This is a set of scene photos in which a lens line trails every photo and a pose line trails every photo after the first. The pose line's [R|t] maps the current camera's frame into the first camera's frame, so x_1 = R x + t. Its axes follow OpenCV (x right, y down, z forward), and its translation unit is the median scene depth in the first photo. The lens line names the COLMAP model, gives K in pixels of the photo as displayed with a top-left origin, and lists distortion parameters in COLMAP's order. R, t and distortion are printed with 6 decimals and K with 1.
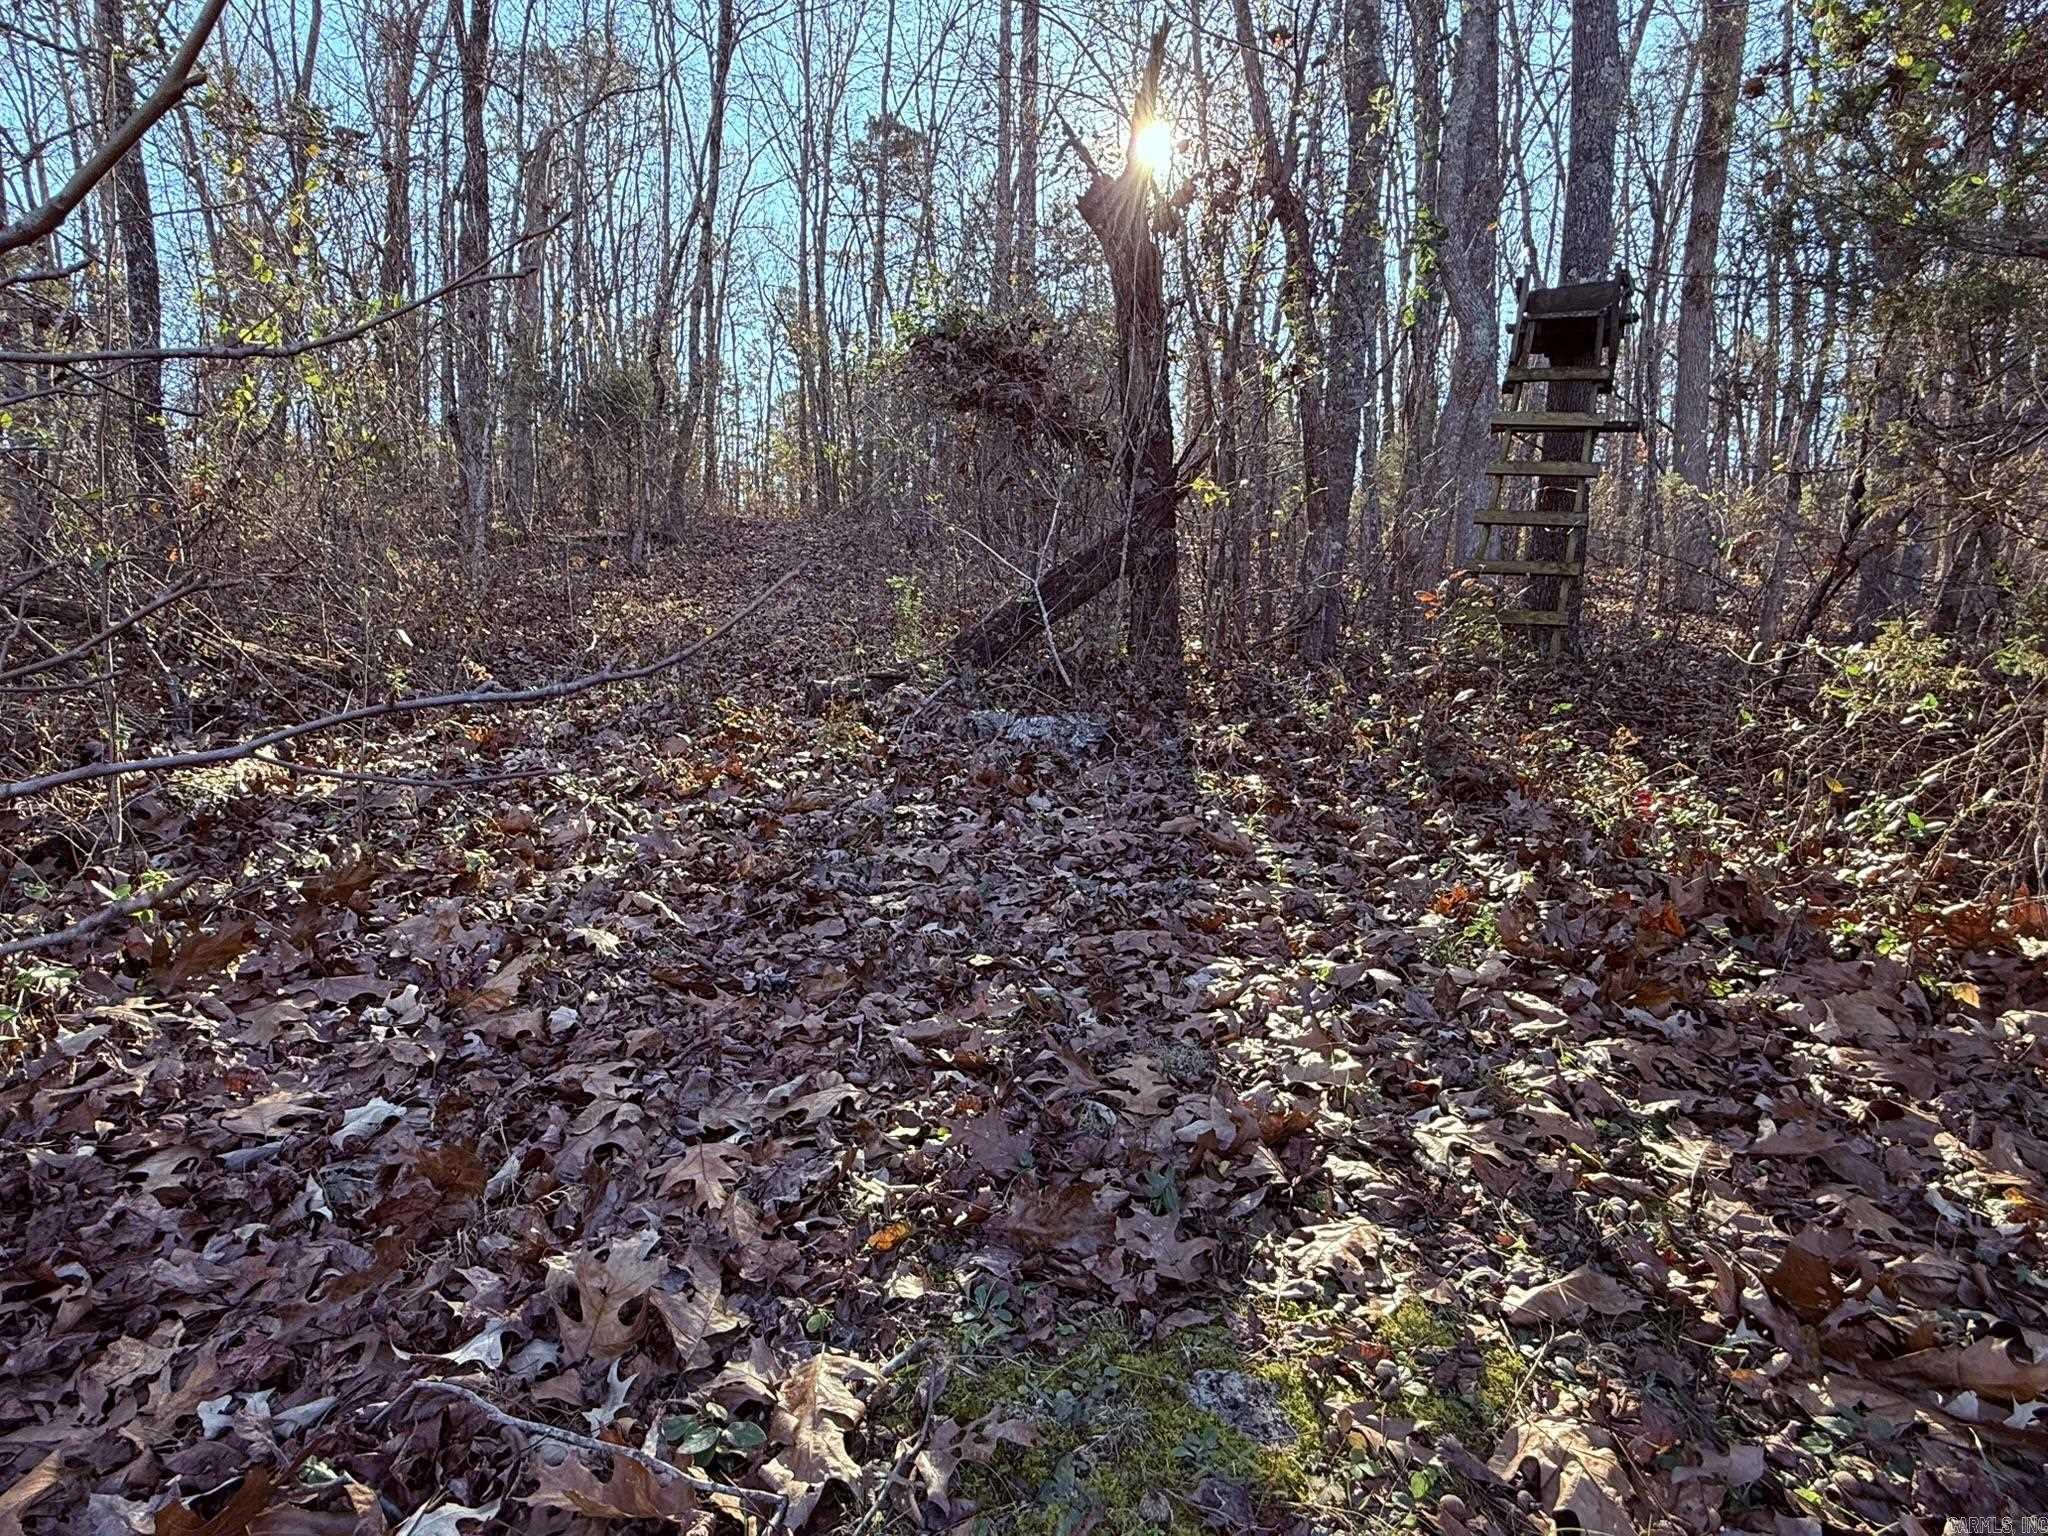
lens RADIAL K [[1135.7, 0, 1023.3], [0, 1135.7, 764.2], [0, 0, 1]] dist [0.003215, 0.000394]
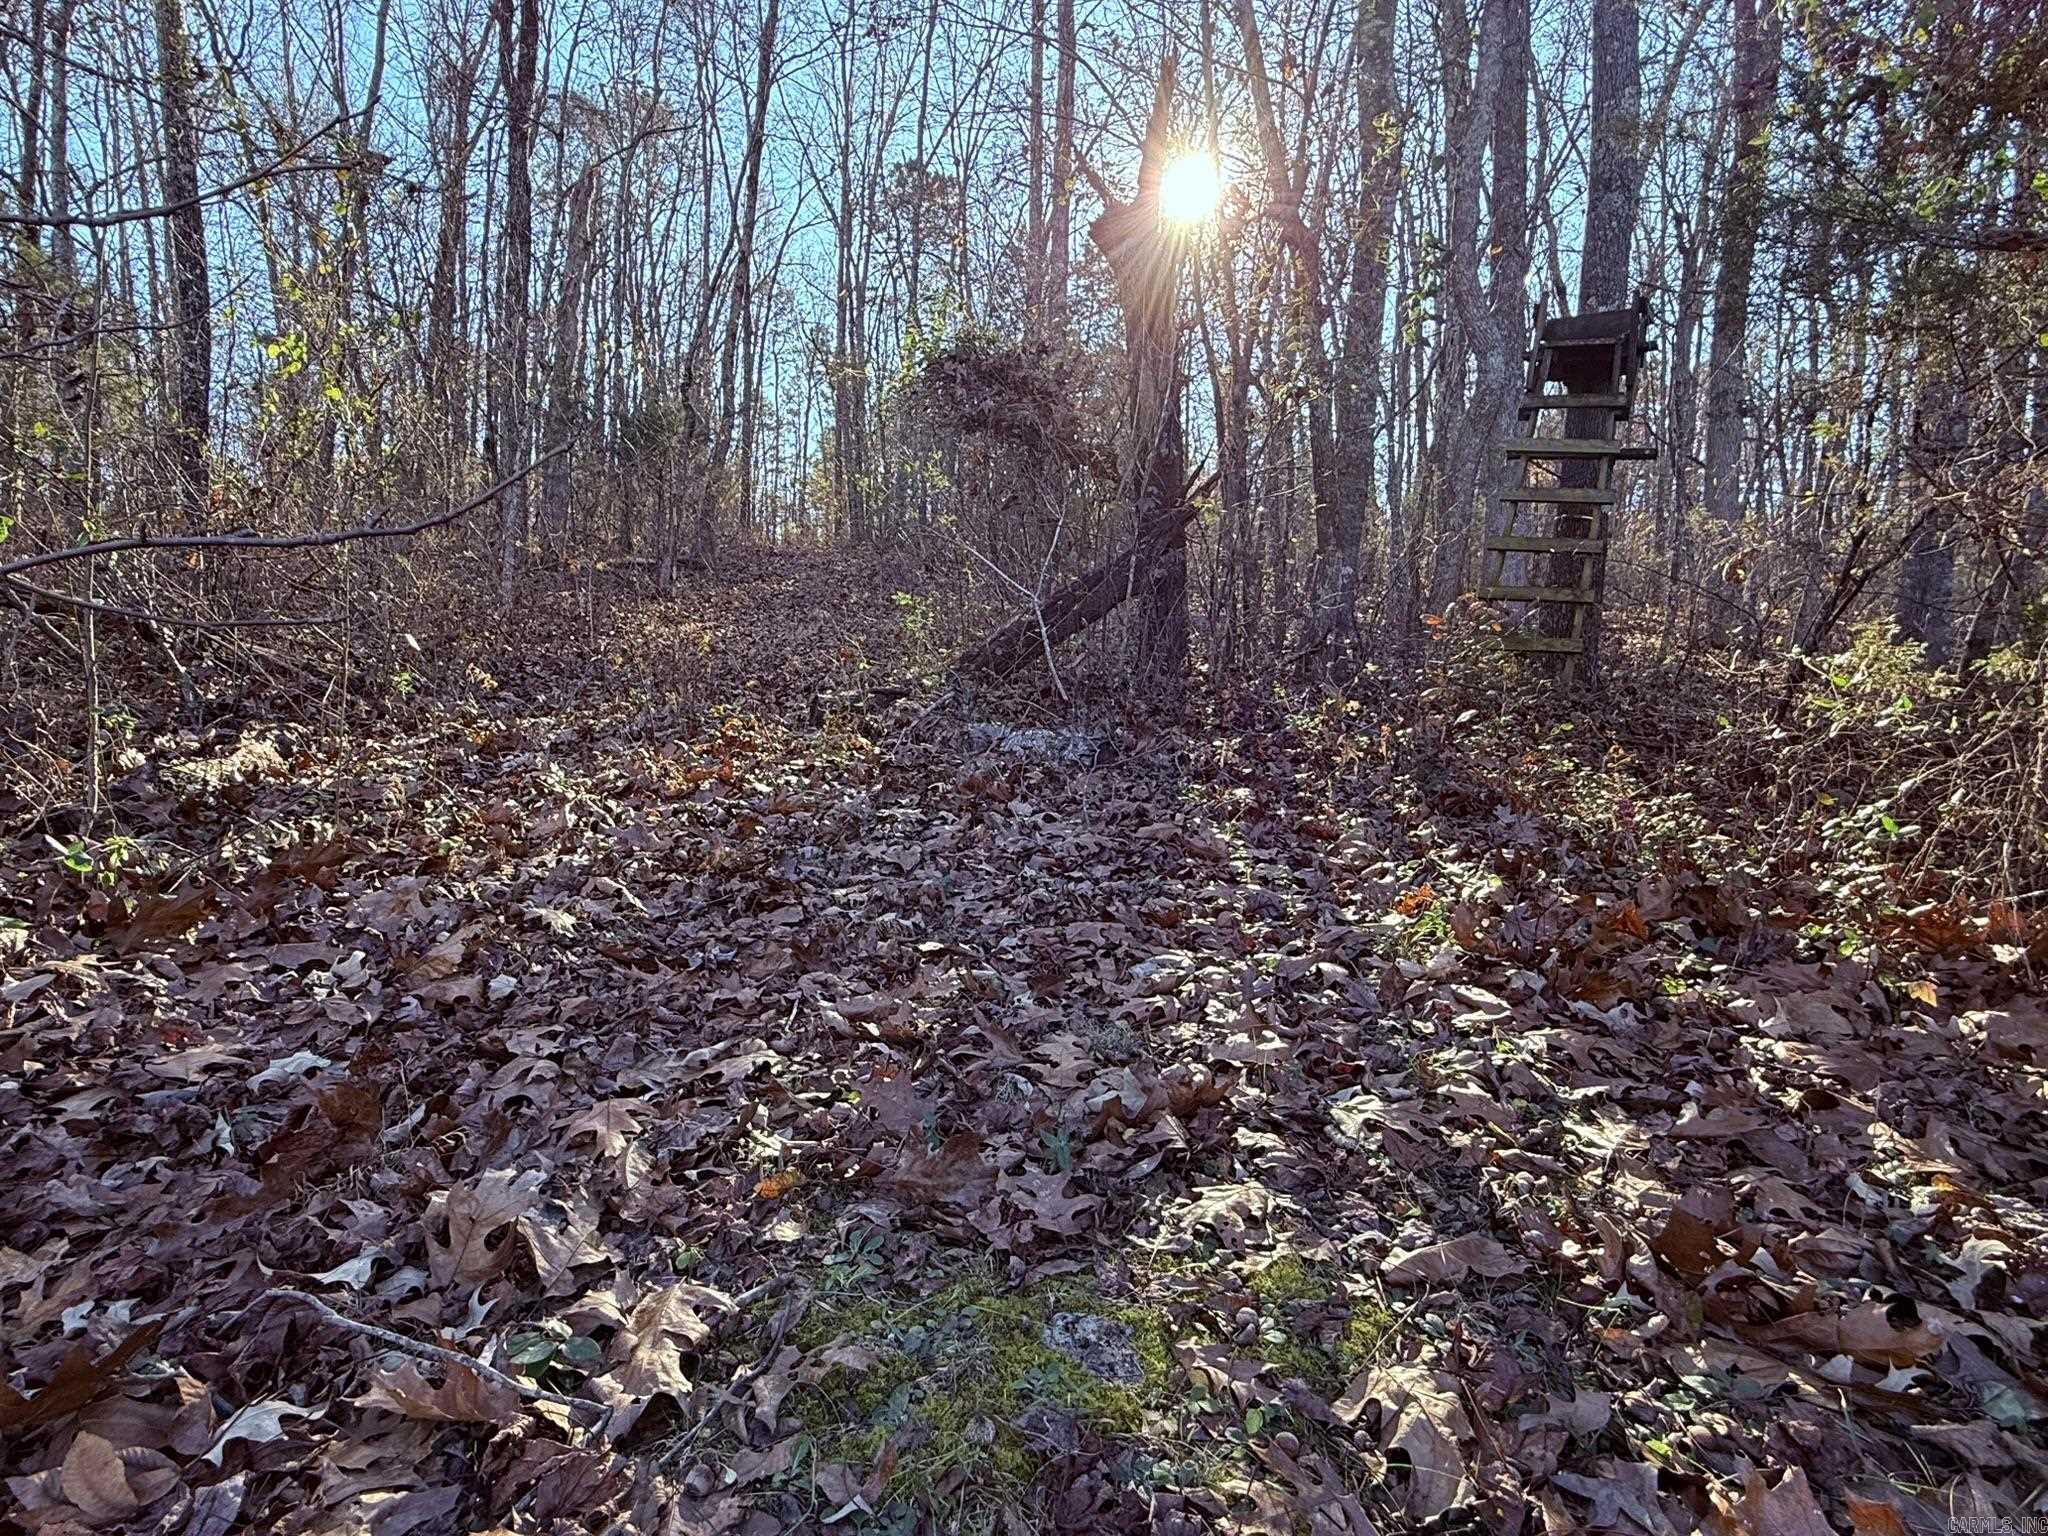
lens RADIAL K [[1135.7, 0, 1027.4], [0, 1135.7, 774.3], [0, 0, 1]] dist [0.003215, 0.000394]
pose [[0.999400, 0.014951, -0.031255, 0.095659], [-0.015756, 0.999546, -0.025669, 0.055866], [0.030857, 0.026146, 0.999182, -0.003112]]
